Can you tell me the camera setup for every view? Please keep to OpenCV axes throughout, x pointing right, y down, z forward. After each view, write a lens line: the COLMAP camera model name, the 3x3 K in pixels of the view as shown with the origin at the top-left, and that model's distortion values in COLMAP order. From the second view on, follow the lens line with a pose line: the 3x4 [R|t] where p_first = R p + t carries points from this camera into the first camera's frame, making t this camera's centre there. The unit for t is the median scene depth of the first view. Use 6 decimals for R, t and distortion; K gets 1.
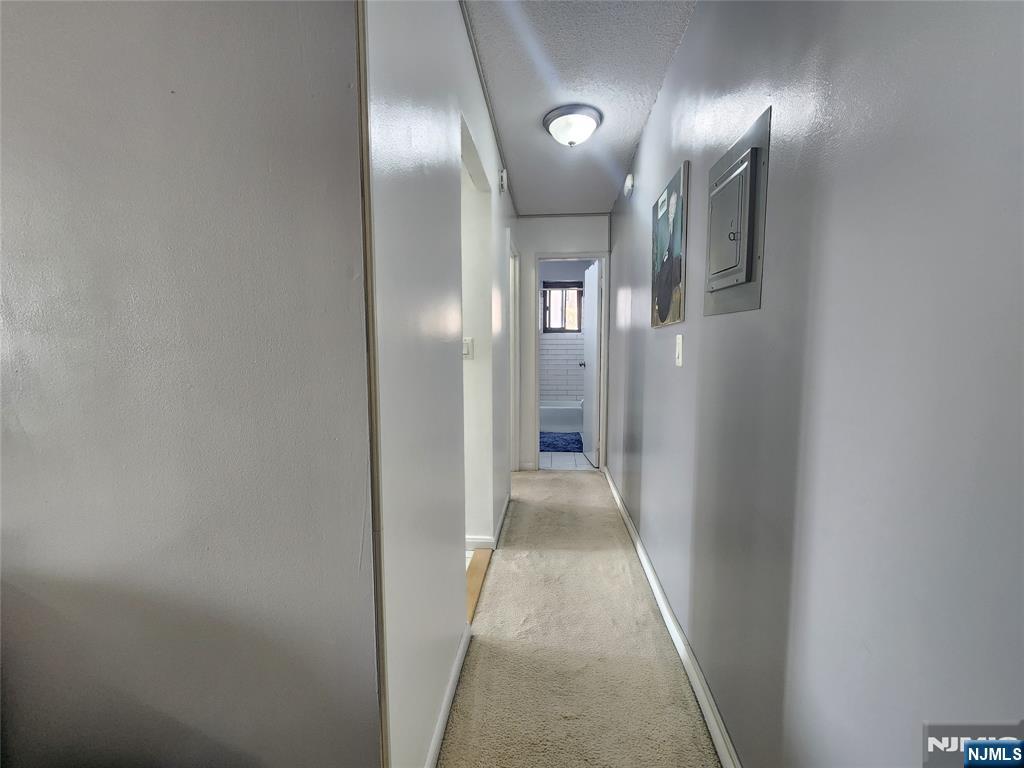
lens RADIAL K [[424.4, 0, 511.4], [0, 424.4, 382.9], [0, 0, 1]] dist [0.002119, -0.000579]
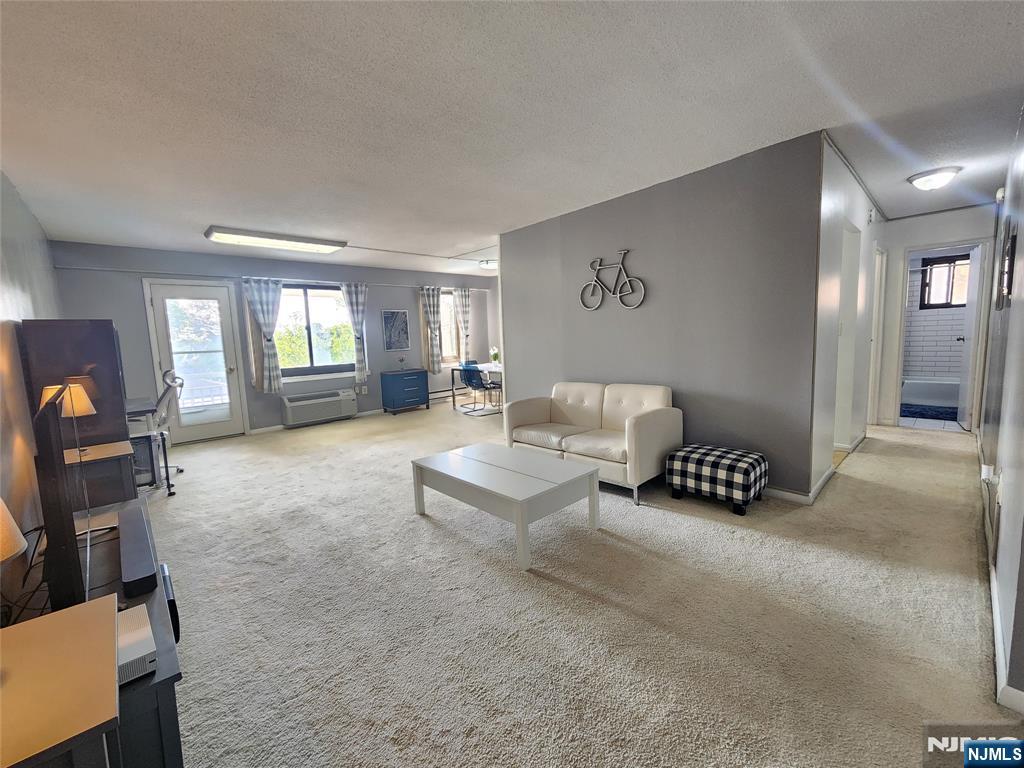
lens RADIAL K [[424.4, 0, 512.4], [0, 424.4, 384.6], [0, 0, 1]] dist [0.002119, -0.000579]
pose [[0.755384, 0.047192, -0.653580, 0.014671], [-0.019224, 0.998570, 0.049884, 0.032337], [0.655000, -0.025117, 0.755211, -0.454514]]
